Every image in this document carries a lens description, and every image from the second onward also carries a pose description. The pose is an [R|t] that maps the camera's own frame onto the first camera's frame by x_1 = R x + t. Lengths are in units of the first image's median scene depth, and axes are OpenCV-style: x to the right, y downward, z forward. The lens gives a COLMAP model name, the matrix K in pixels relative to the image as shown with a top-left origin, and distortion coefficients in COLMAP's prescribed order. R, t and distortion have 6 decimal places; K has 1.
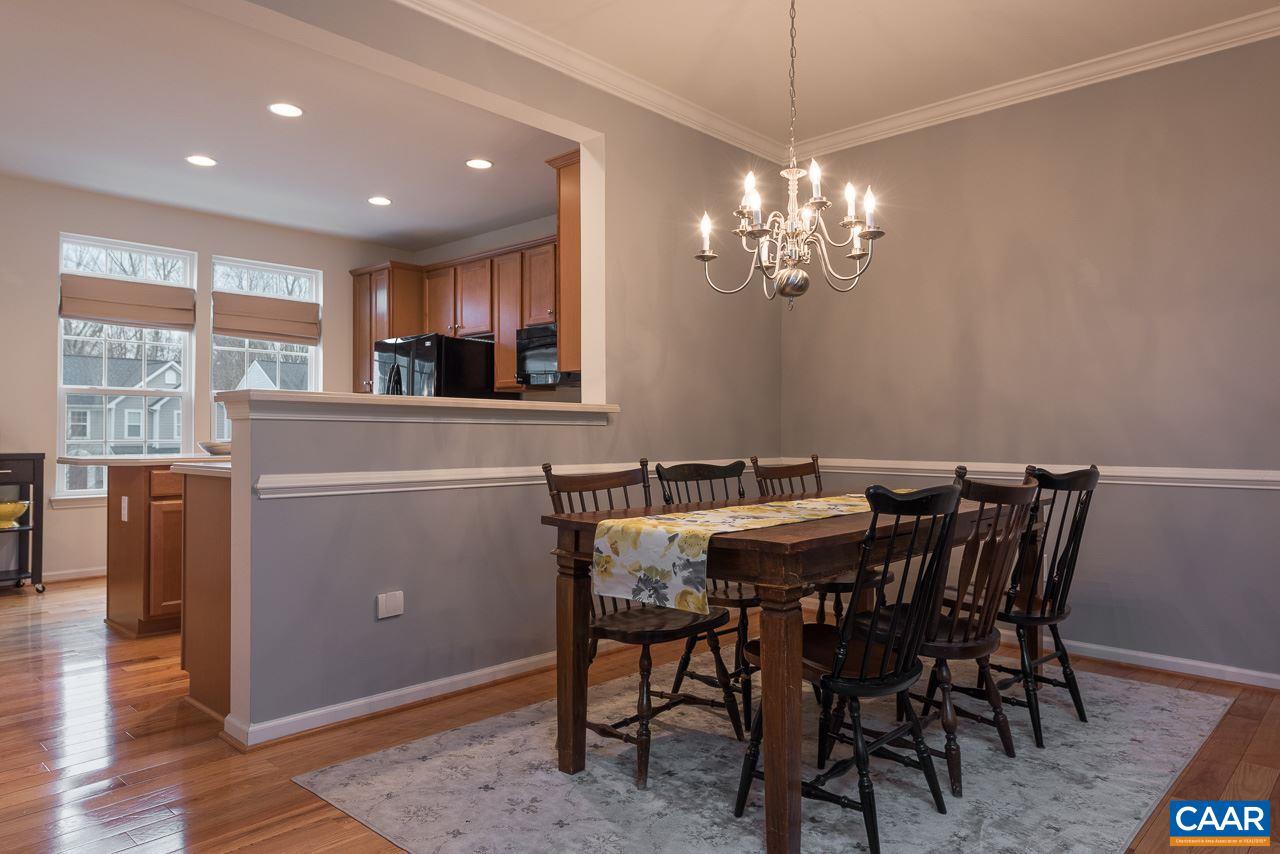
lens RADIAL K [[813.5, 0, 643.8], [0, 813.5, 431.3], [0, 0, 1]] dist [-0.004857, -0.002365]
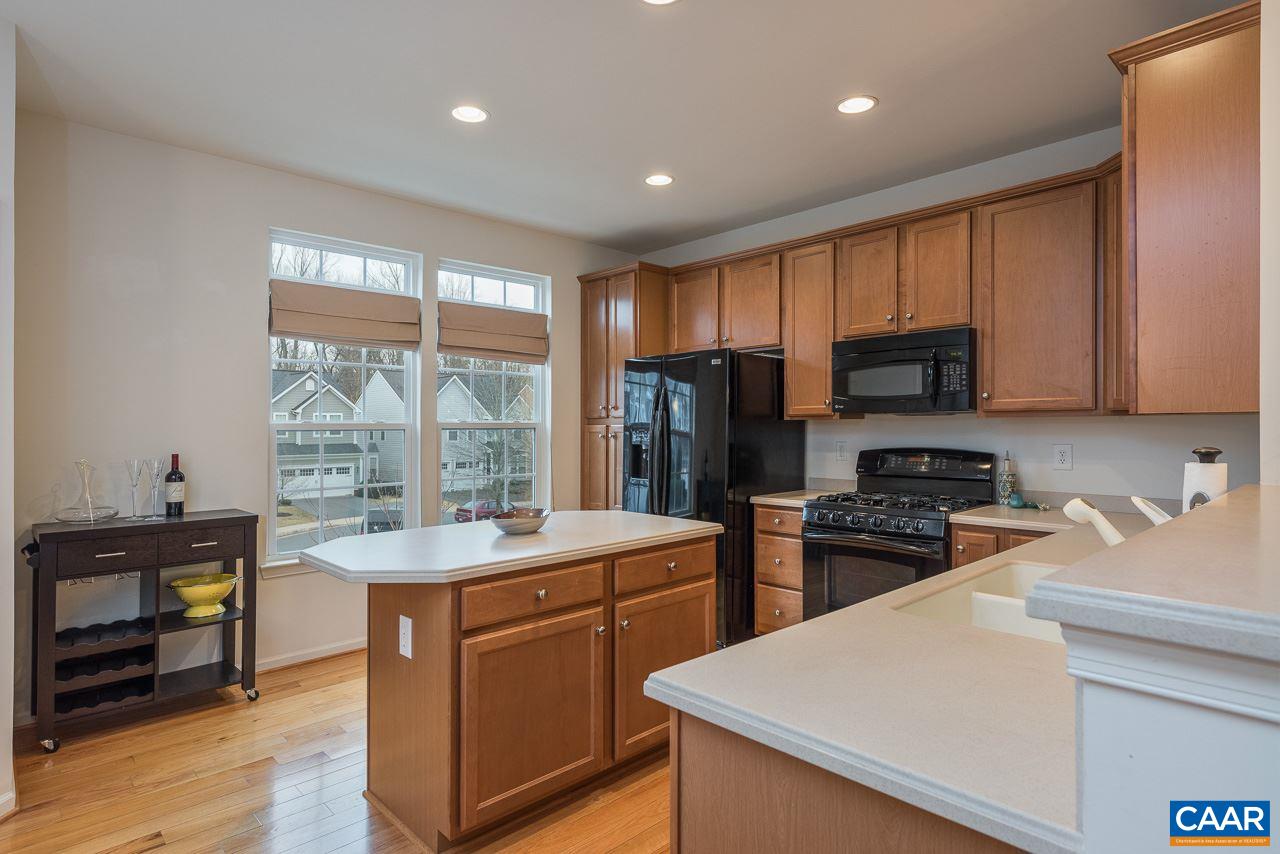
lens RADIAL K [[671.5, 0, 634.9], [0, 671.5, 423.6], [0, 0, 1]] dist [0.002841, -0.000018]
pose [[0.997736, -0.008238, -0.066748, -0.291413], [0.008335, 0.999965, 0.001169, -0.047879], [0.066736, -0.001723, 0.997769, 0.336567]]
